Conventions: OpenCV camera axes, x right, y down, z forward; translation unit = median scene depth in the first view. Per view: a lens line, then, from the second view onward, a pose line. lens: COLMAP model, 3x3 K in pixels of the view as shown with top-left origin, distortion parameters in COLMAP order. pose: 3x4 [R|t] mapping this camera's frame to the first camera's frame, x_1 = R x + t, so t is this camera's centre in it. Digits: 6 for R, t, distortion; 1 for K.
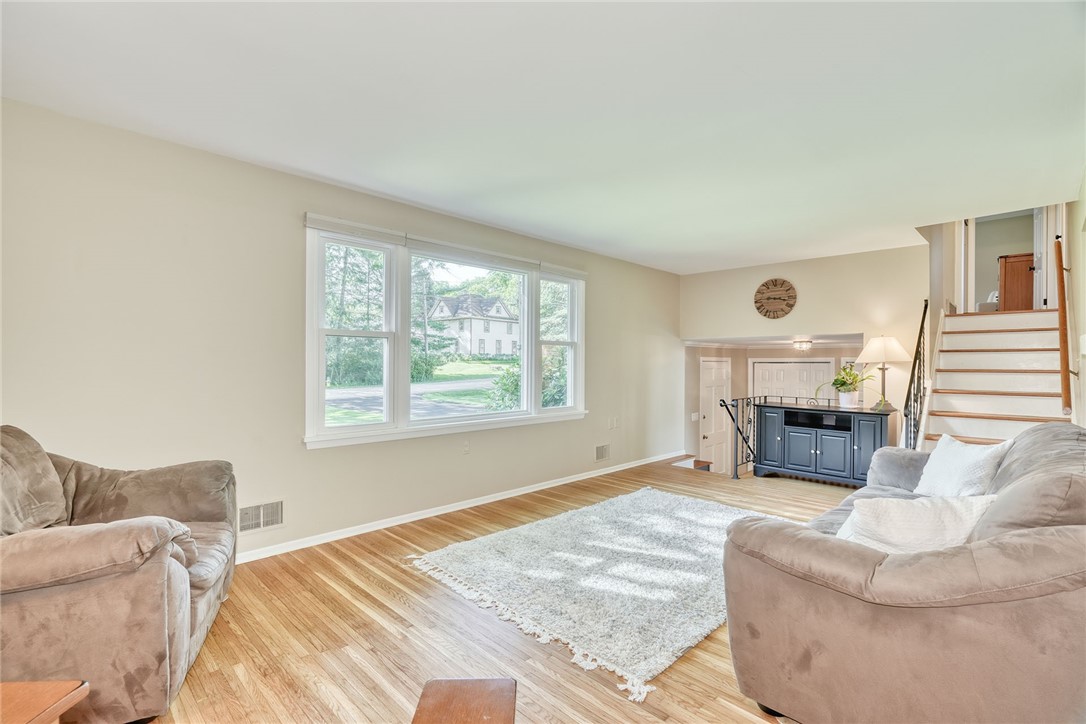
lens RADIAL K [[491.9, 0, 540.2], [0, 491.9, 360.6], [0, 0, 1]] dist [-0.001701, 0.000823]
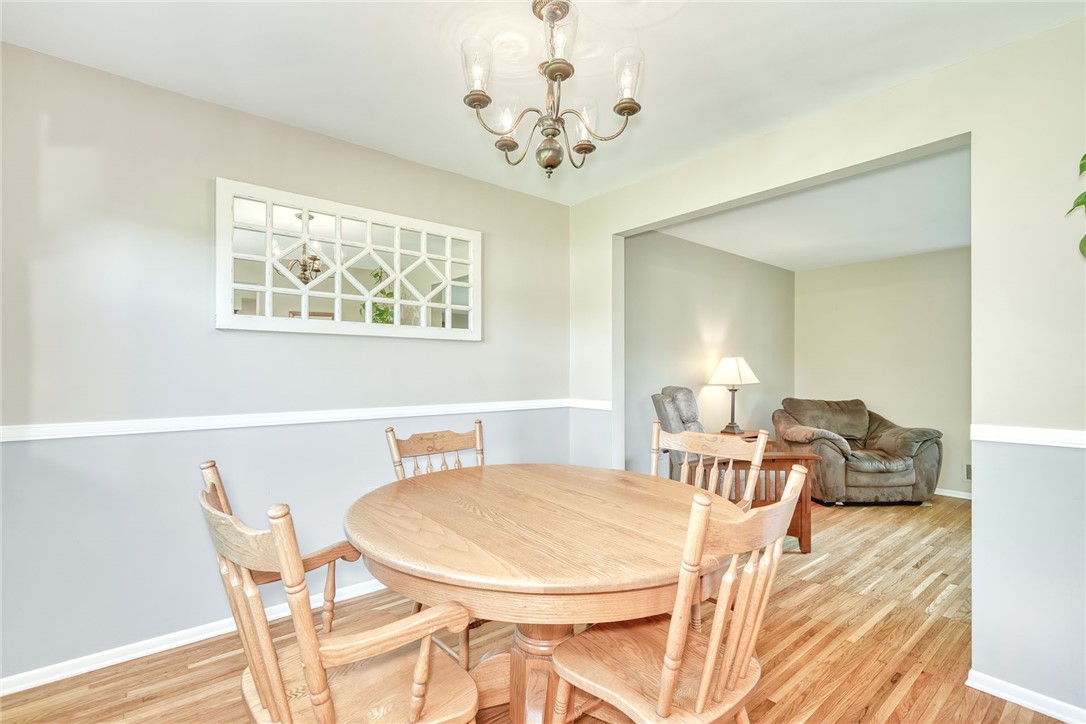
lens RADIAL K [[502.8, 0, 543.0], [0, 502.8, 362.0], [0, 0, 1]] dist [-0.001036, 0.000275]
pose [[-0.097218, -0.030188, -0.994805, 0.771772], [0.005948, 0.999504, -0.030911, 0.004988], [0.995245, -0.008922, -0.096990, -0.143069]]
